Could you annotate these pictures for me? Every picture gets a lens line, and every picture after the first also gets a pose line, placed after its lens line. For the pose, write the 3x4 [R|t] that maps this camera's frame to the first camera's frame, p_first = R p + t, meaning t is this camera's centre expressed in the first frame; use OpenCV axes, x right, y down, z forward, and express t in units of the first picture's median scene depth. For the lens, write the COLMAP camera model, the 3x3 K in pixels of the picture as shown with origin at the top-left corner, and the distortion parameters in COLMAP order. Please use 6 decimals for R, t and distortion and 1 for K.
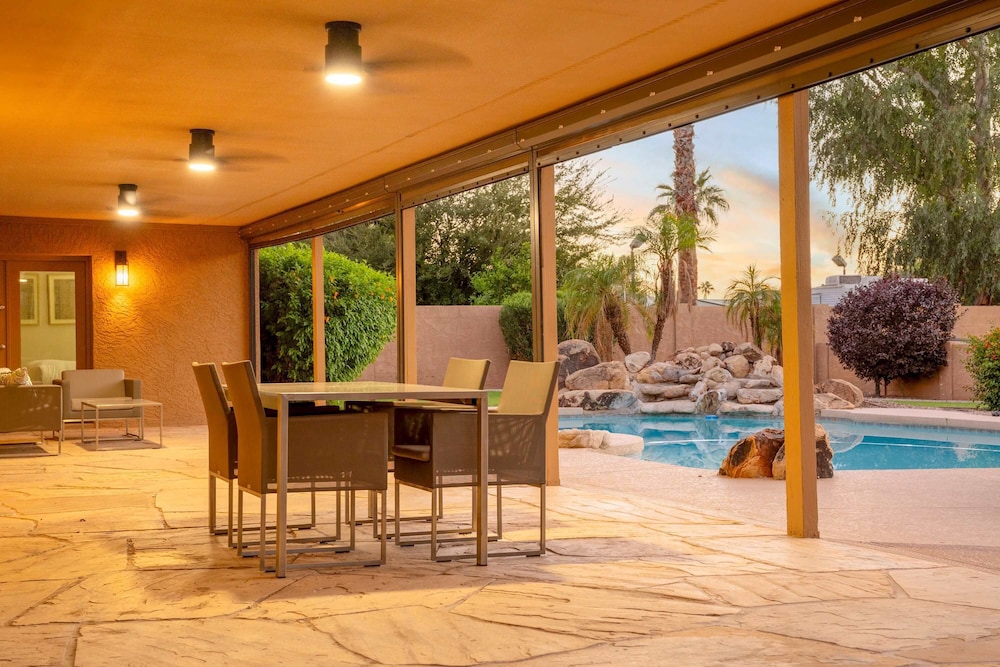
lens RADIAL K [[1447.5, 0, 499.2], [0, 1447.5, 333.7], [0, 0, 1]] dist [0.220131, 0.005980]
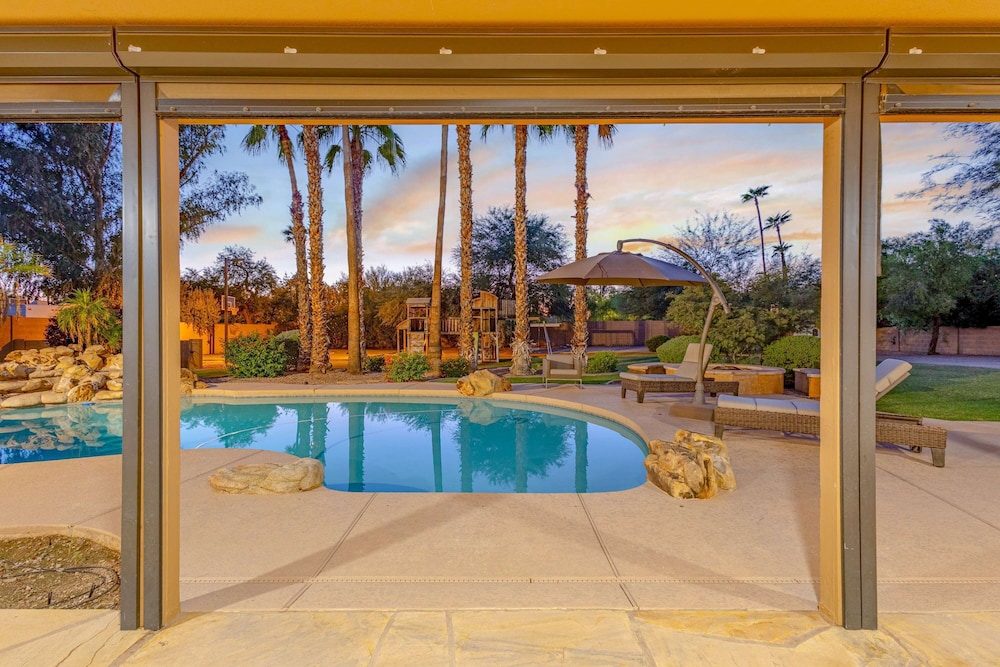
lens RADIAL K [[457.8, 0, 500.0], [0, 457.8, 333.5], [0, 0, 1]] dist [0.004797, 0.000678]
pose [[0.366966, 0.006129, 0.930214, -0.094578], [-0.010916, 0.999938, -0.002282, -0.007979], [-0.930170, -0.009317, 0.367010, 0.475657]]
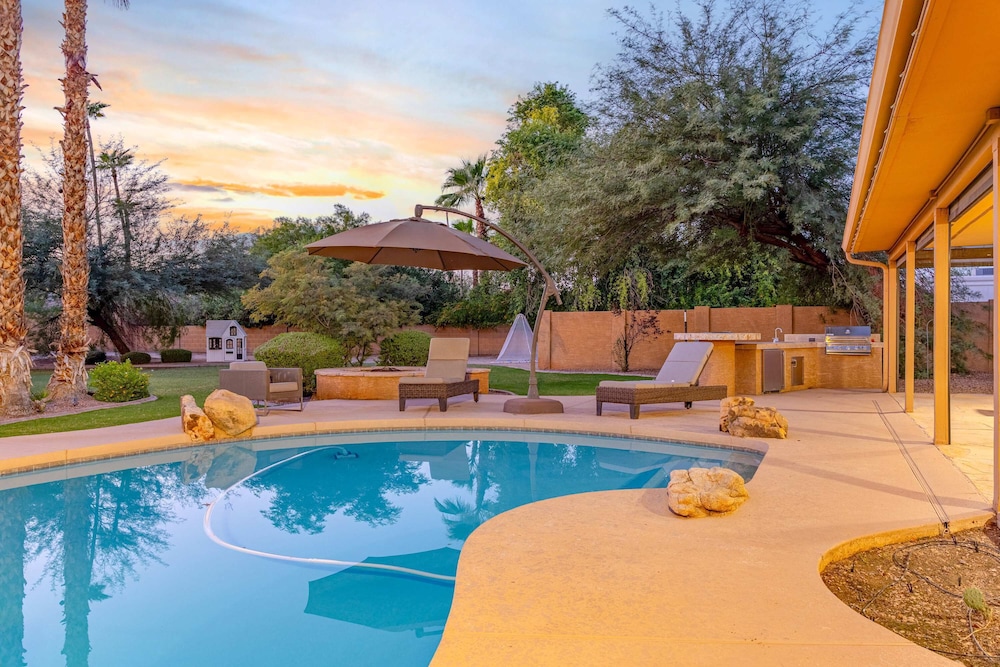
lens RADIAL K [[763.2, 0, 500.0], [0, 763.2, 333.5], [0, 0, 1]] dist [0.002770, -0.003808]
pose [[-0.707669, 0.011928, 0.706443, -0.086363], [0.006660, 0.999926, -0.010211, 0.000254], [-0.706512, -0.002521, -0.707696, 0.820453]]
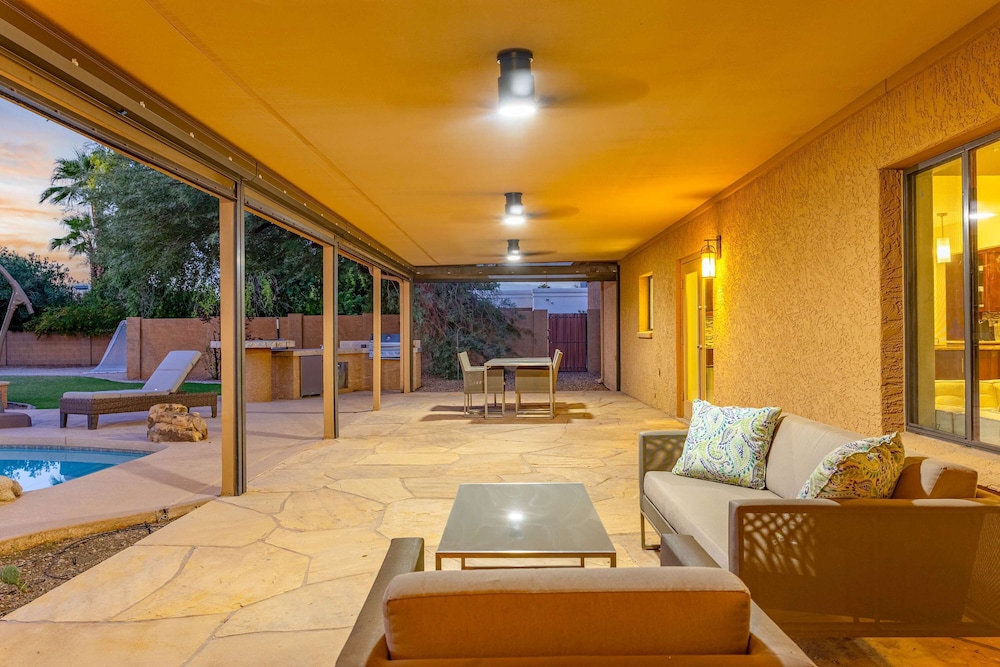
lens RADIAL K [[763.2, 0, 500.0], [0, 763.2, 333.5], [0, 0, 1]] dist [0.002770, -0.003808]
pose [[-0.921442, 0.020483, 0.387976, -0.213892], [0.016915, 0.999777, -0.012610, 0.000170], [-0.388148, -0.005057, -0.921583, 0.766698]]
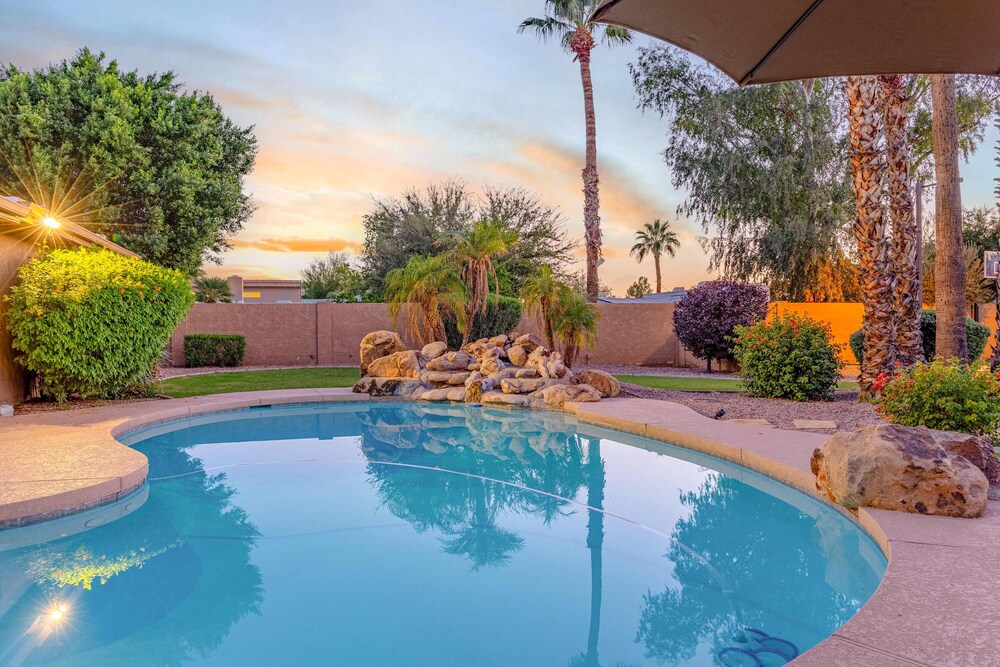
lens RADIAL K [[763.2, 0, 500.0], [0, 763.2, 333.5], [0, 0, 1]] dist [0.002770, -0.003808]
pose [[0.992446, 0.001951, -0.122669, 0.216623], [0.000080, 0.999863, 0.016544, -0.003525], [0.122685, -0.016429, 0.992310, 0.426948]]
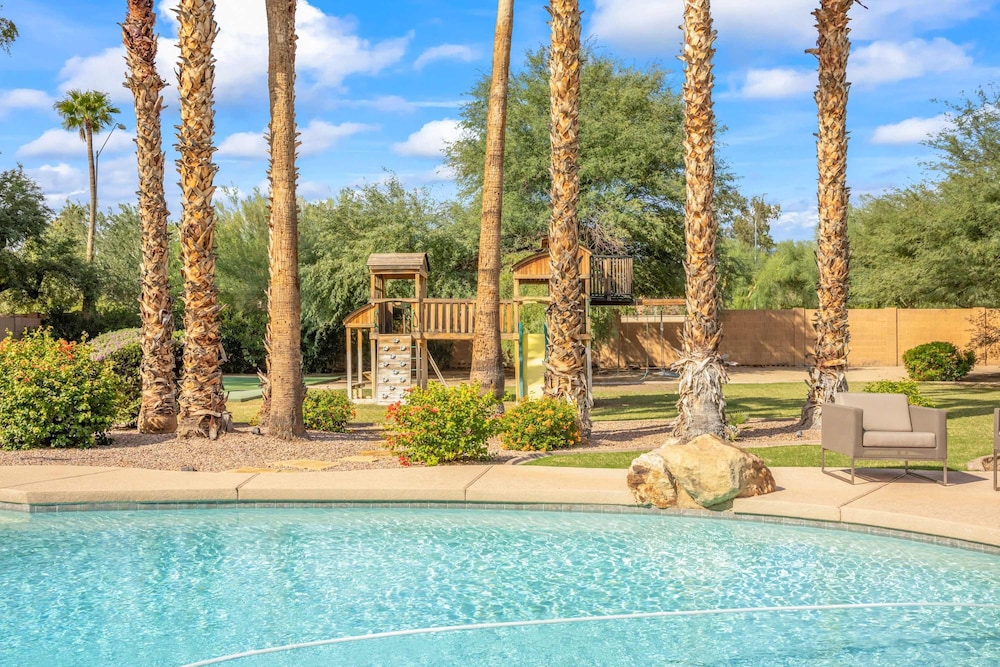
lens RADIAL K [[1005.1, 0, 500.0], [0, 1005.1, 333.5], [0, 0, 1]] dist [-0.049551, 0.006597]
pose [[0.370376, 0.010121, 0.928827, -0.049579], [-0.011050, 0.999918, -0.006490, -0.007053], [-0.928816, -0.007860, 0.370458, 0.581243]]
